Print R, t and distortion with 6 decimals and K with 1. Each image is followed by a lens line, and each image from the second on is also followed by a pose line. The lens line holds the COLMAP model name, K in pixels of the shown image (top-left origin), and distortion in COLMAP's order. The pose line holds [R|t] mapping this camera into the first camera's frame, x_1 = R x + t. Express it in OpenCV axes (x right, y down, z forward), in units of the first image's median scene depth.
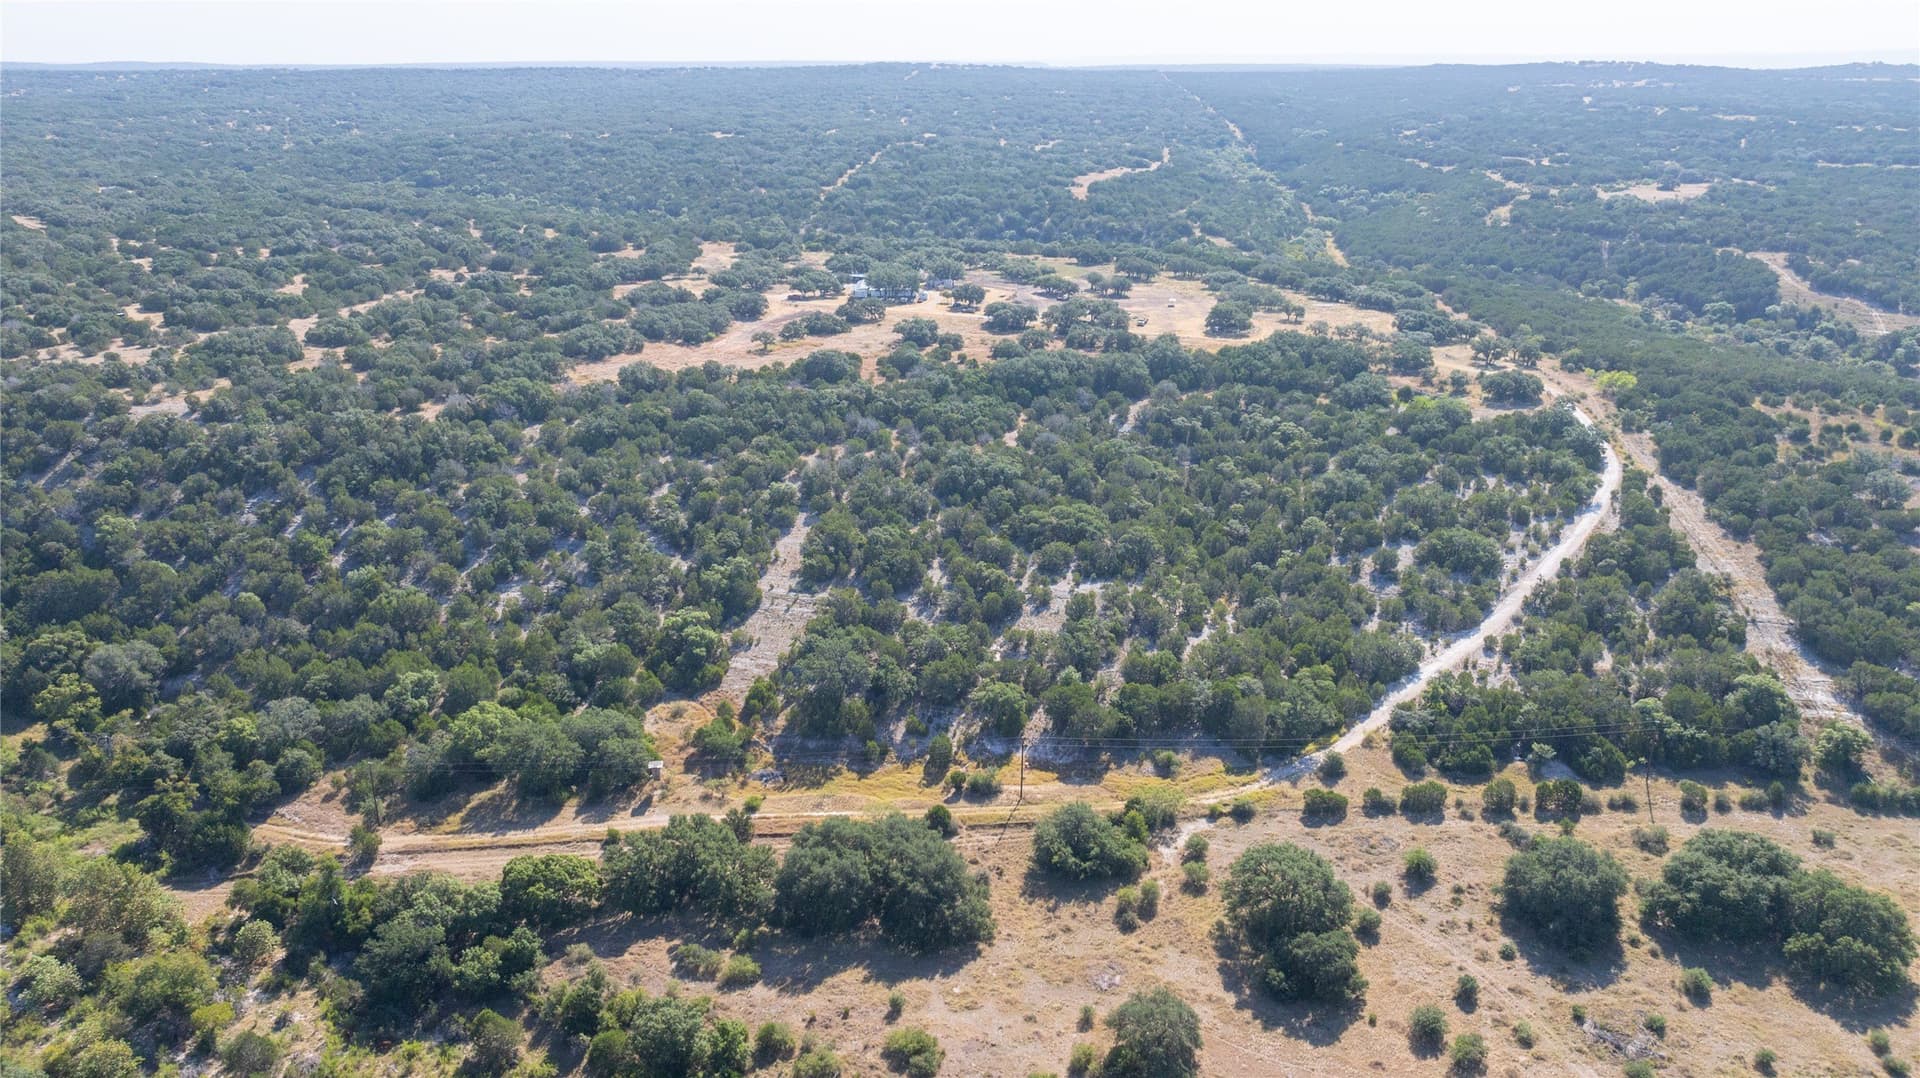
lens RADIAL K [[1418.5, 0, 956.7], [0, 1418.5, 536.1], [0, 0, 1]] dist [-0.023390, 0.012070]
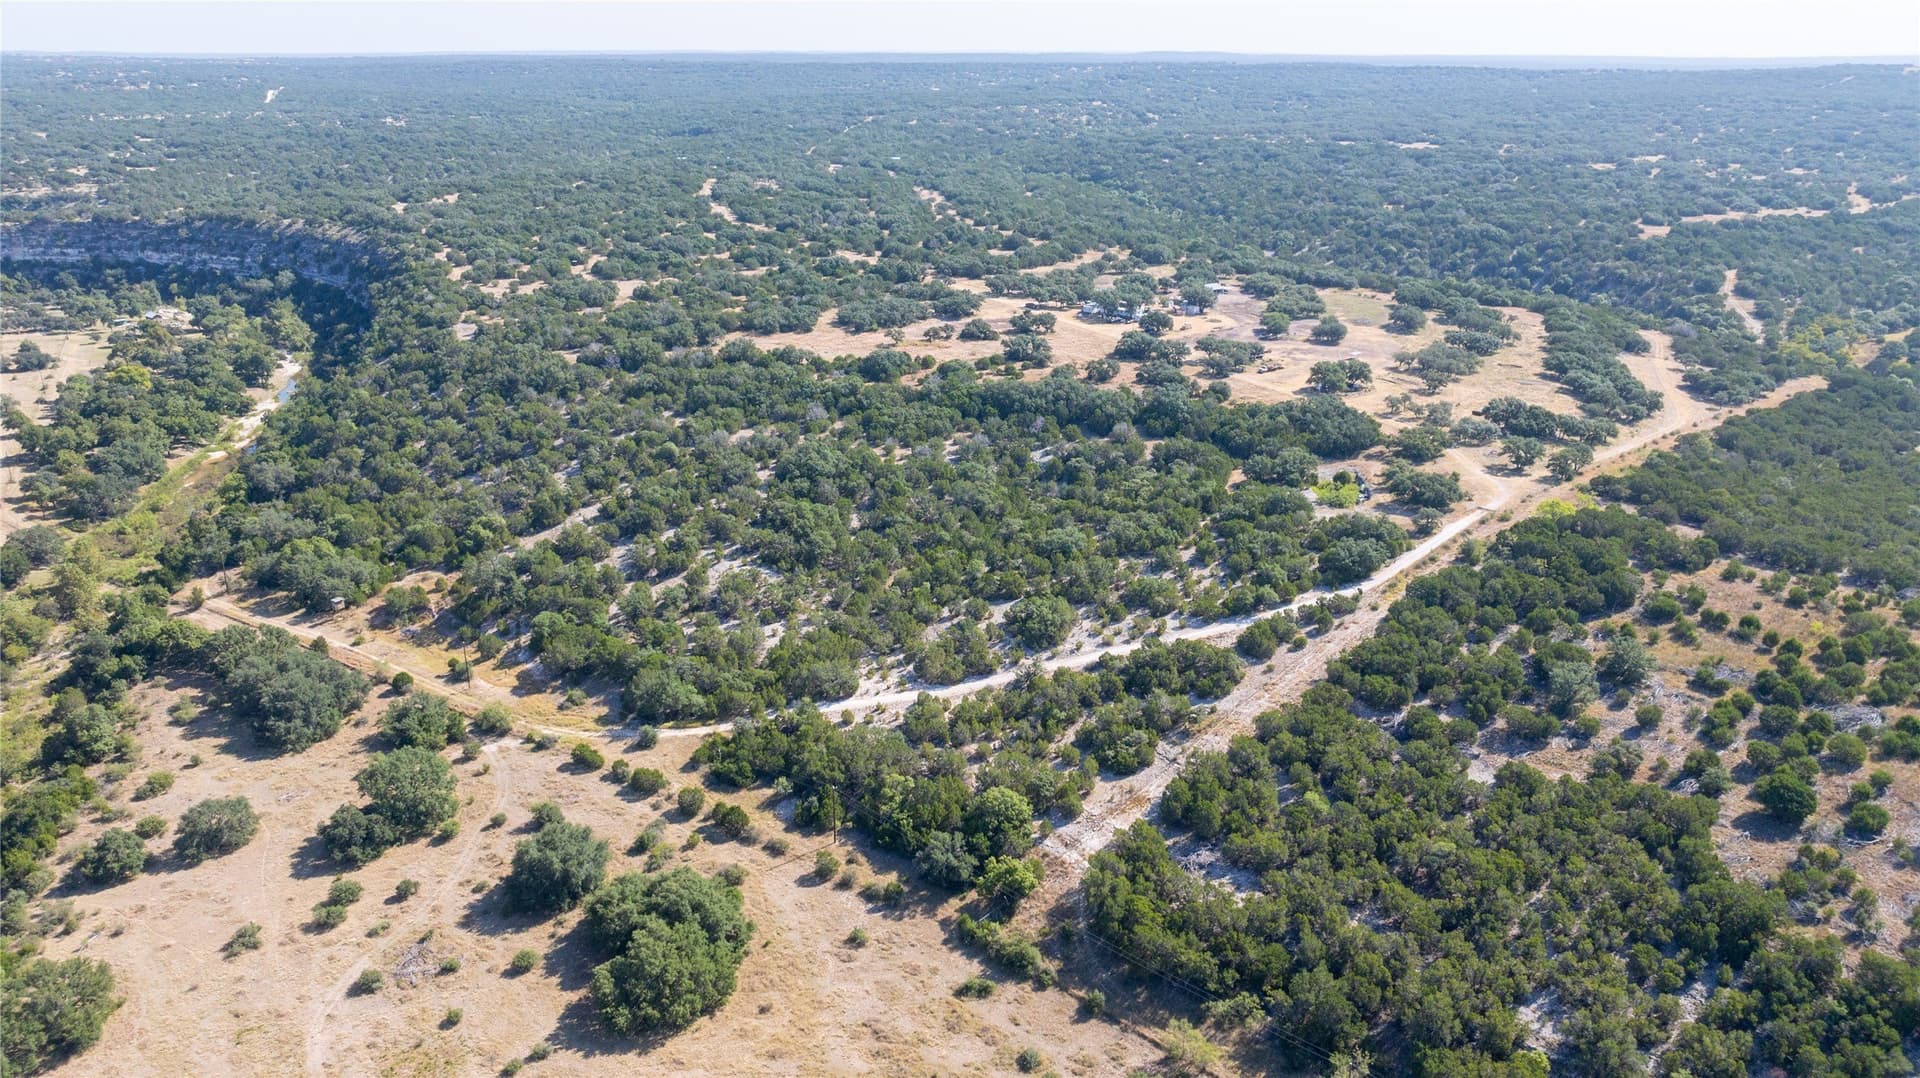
lens RADIAL K [[1380.4, 0, 964.9], [0, 1380.4, 533.7], [0, 0, 1]] dist [-0.038586, 0.041540]
pose [[0.786829, 0.209260, -0.580612, 0.911369], [-0.201547, 0.976309, 0.078743, -0.122023], [0.583334, 0.055063, 0.810364, 0.182652]]
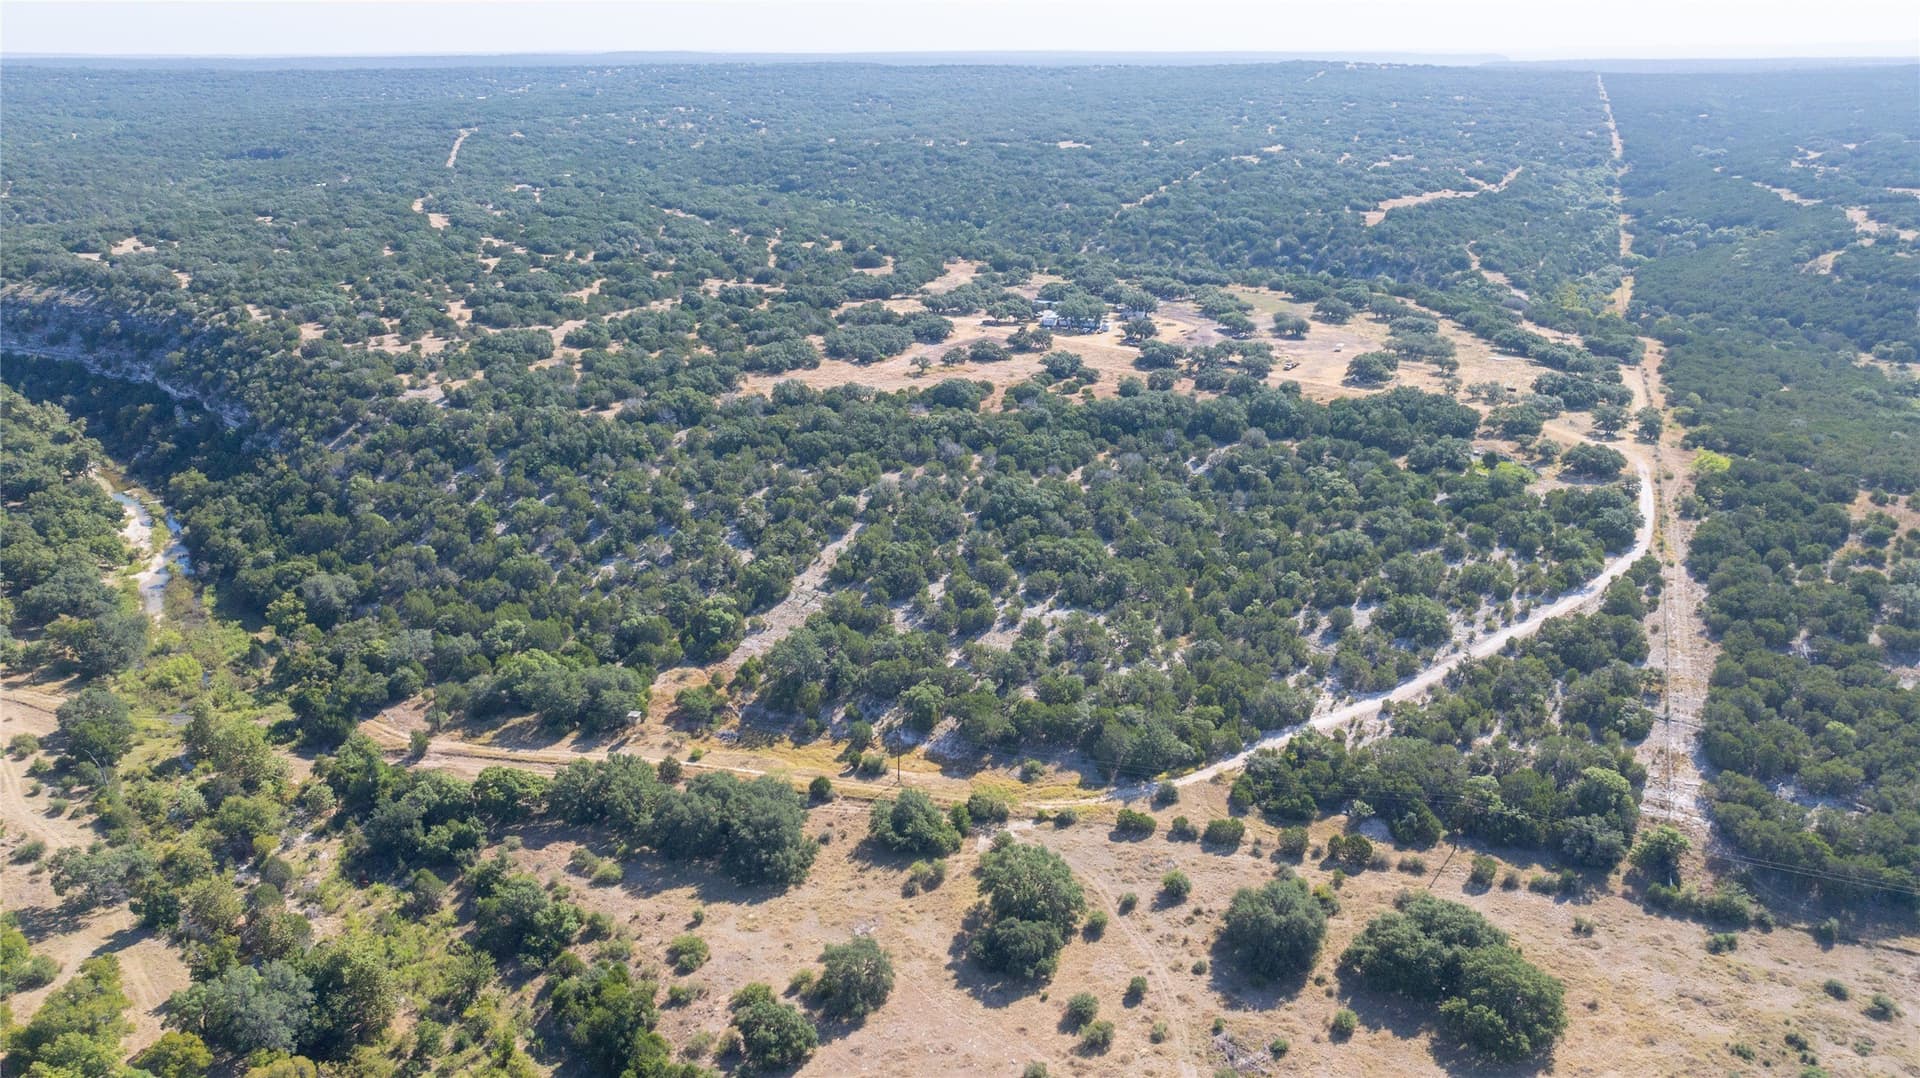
lens RADIAL K [[1409.2, 0, 960.0], [0, 1409.2, 539.0], [0, 0, 1]] dist [-0.021551, 0.005551]
pose [[0.955923, 0.097068, -0.277110, 0.331639], [-0.093968, 0.995274, 0.024481, -0.044601], [0.278177, 0.002638, 0.960526, -0.112379]]
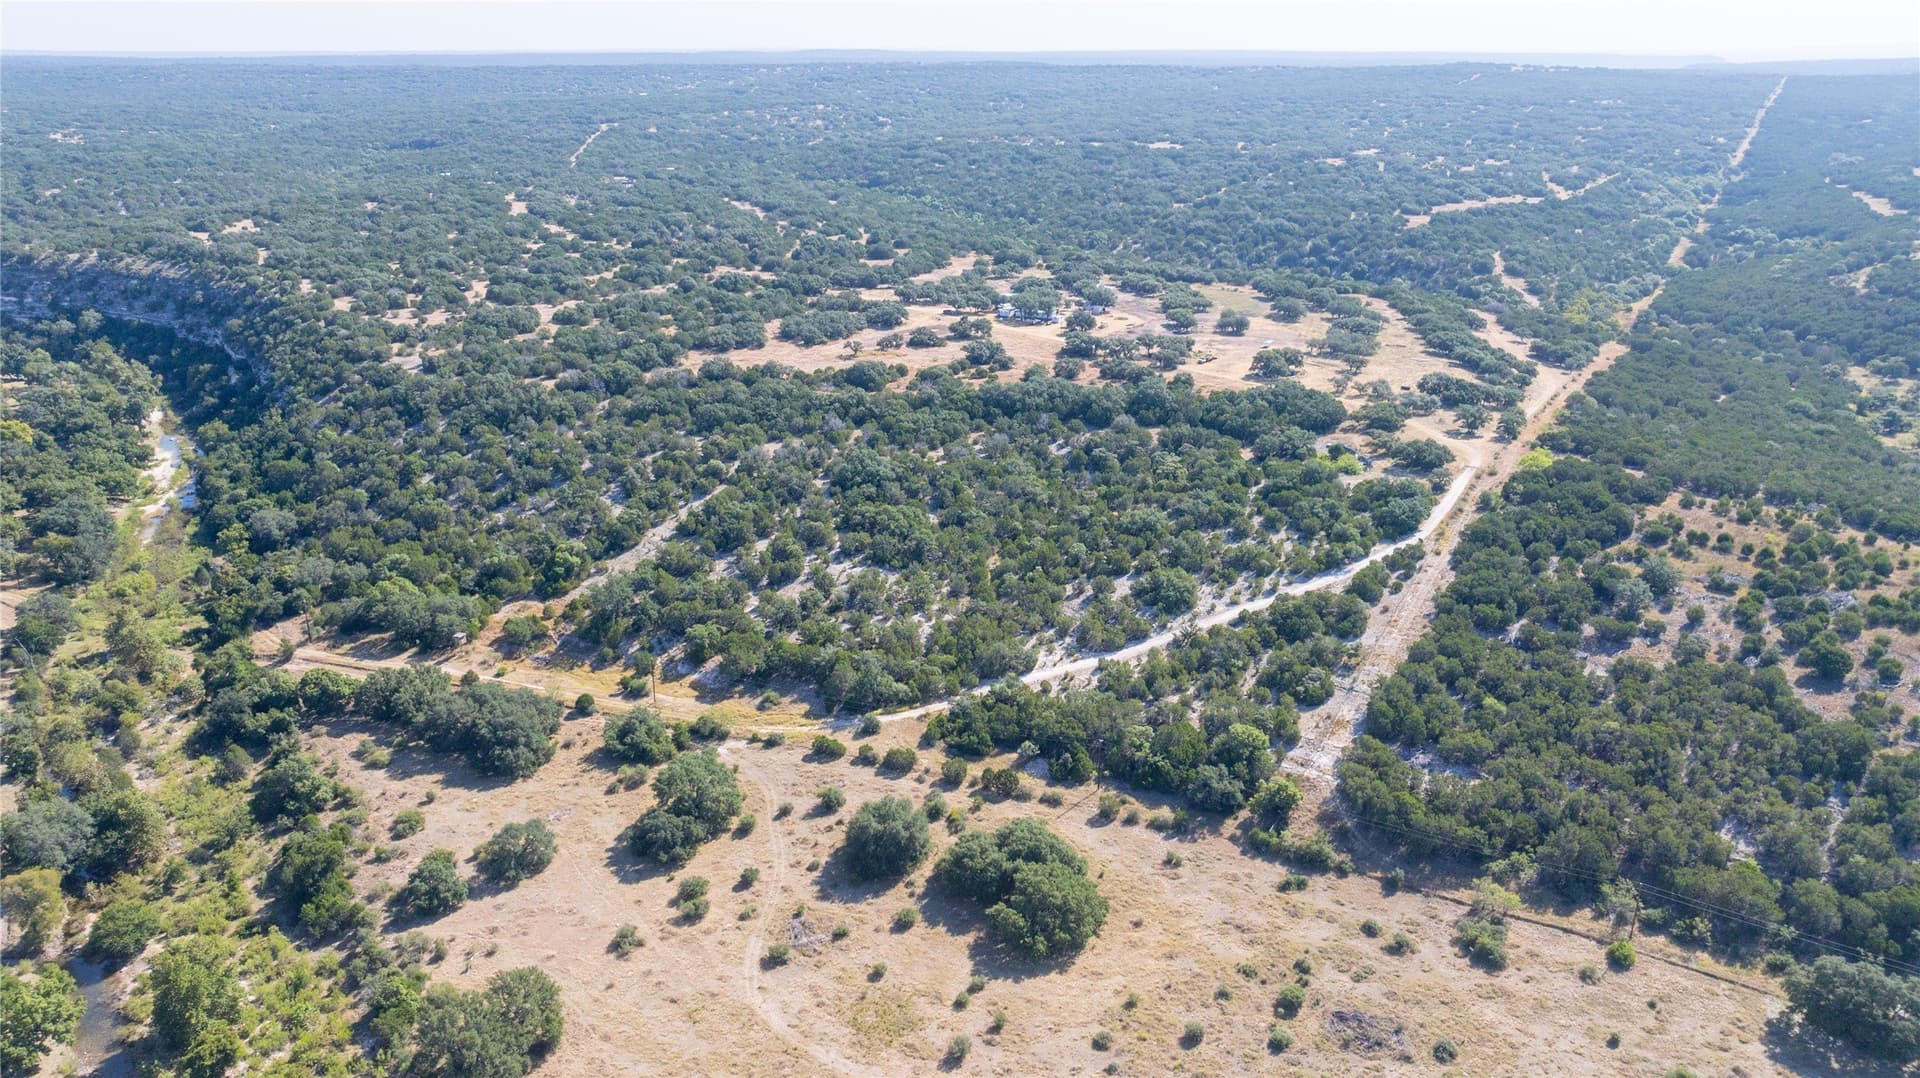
lens RADIAL K [[1394.5, 0, 960.0], [0, 1394.5, 539.0], [0, 0, 1]] dist [-0.022469, 0.008613]
pose [[0.908917, 0.141227, -0.392331, 0.671101], [-0.135267, 0.989878, 0.042951, -0.058213], [0.394426, 0.014031, 0.918821, -0.106587]]
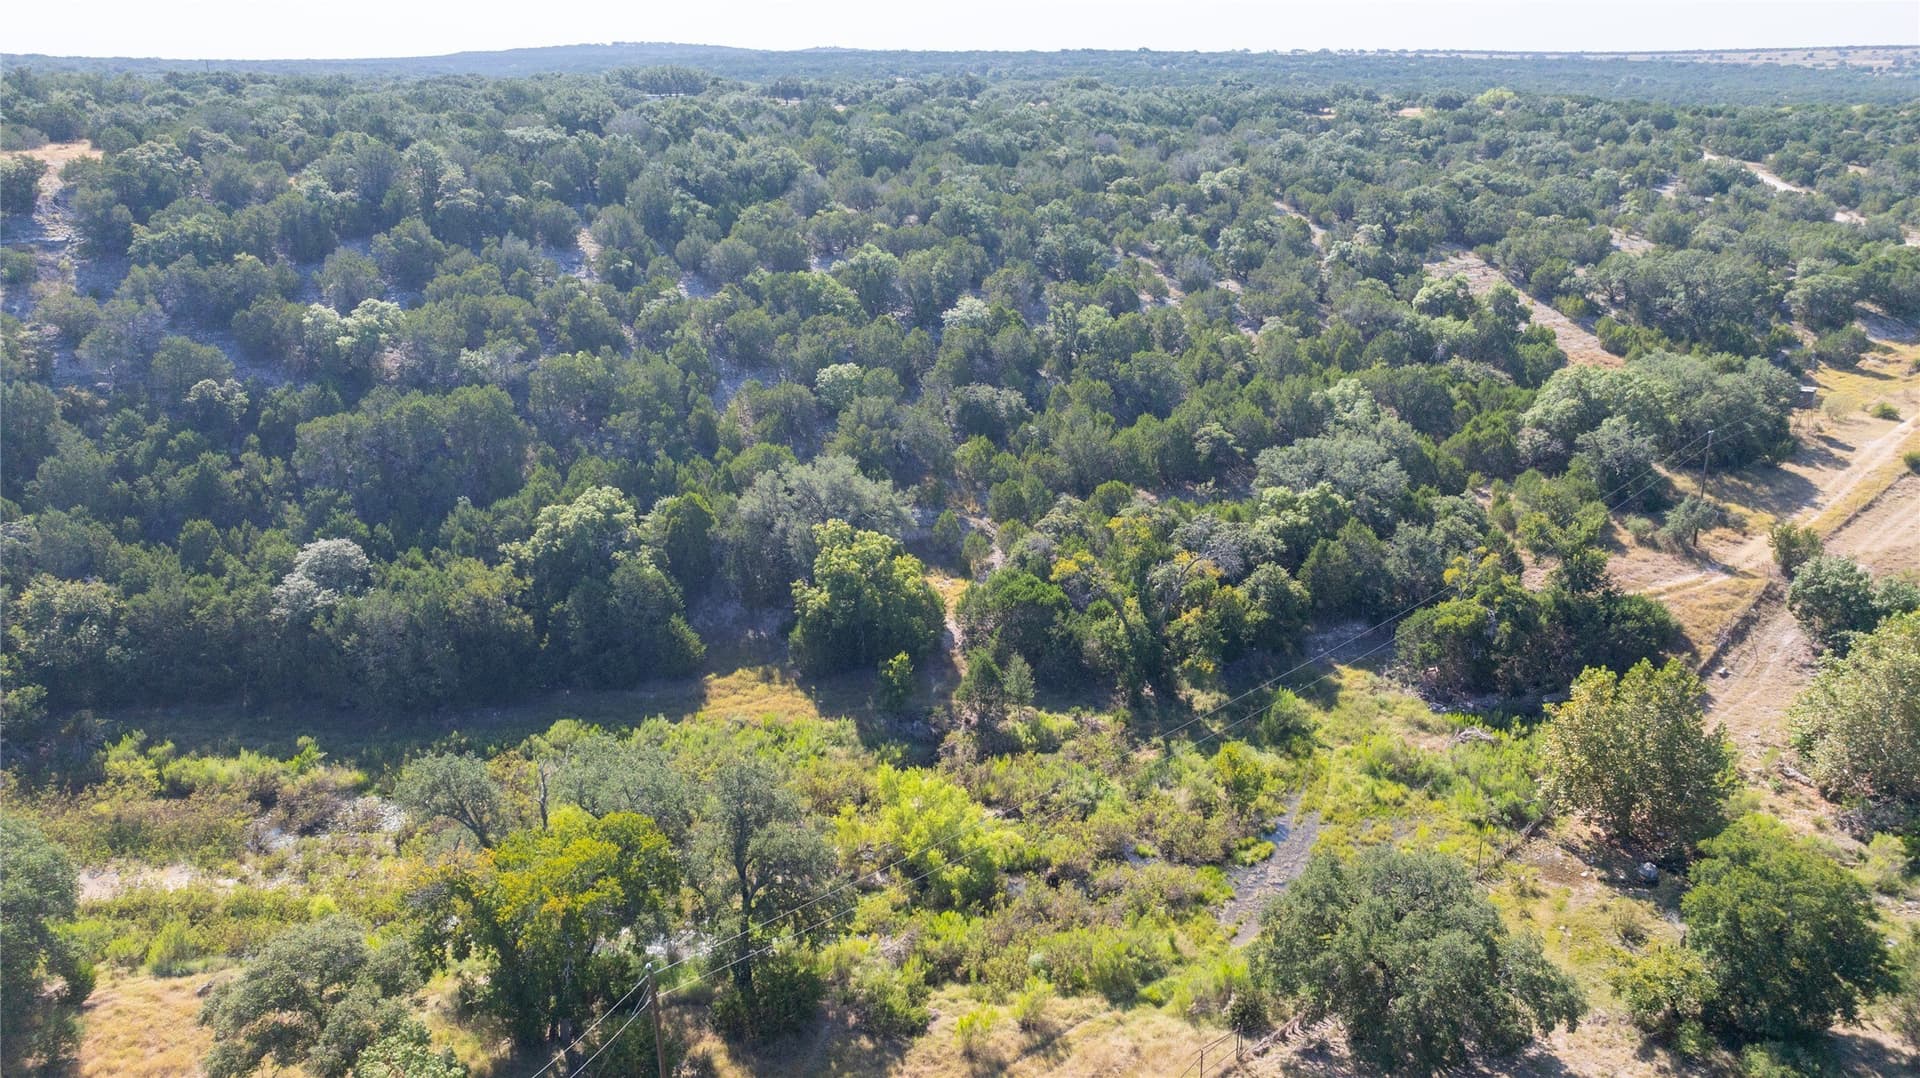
lens RADIAL K [[1394.5, 0, 960.0], [0, 1394.5, 539.0], [0, 0, 1]] dist [-0.022469, 0.008613]
pose [[0.757754, -0.217320, 0.615290, -0.796141], [0.220992, 0.972660, 0.071382, 0.075350], [-0.613980, 0.081884, 0.785063, 0.593197]]
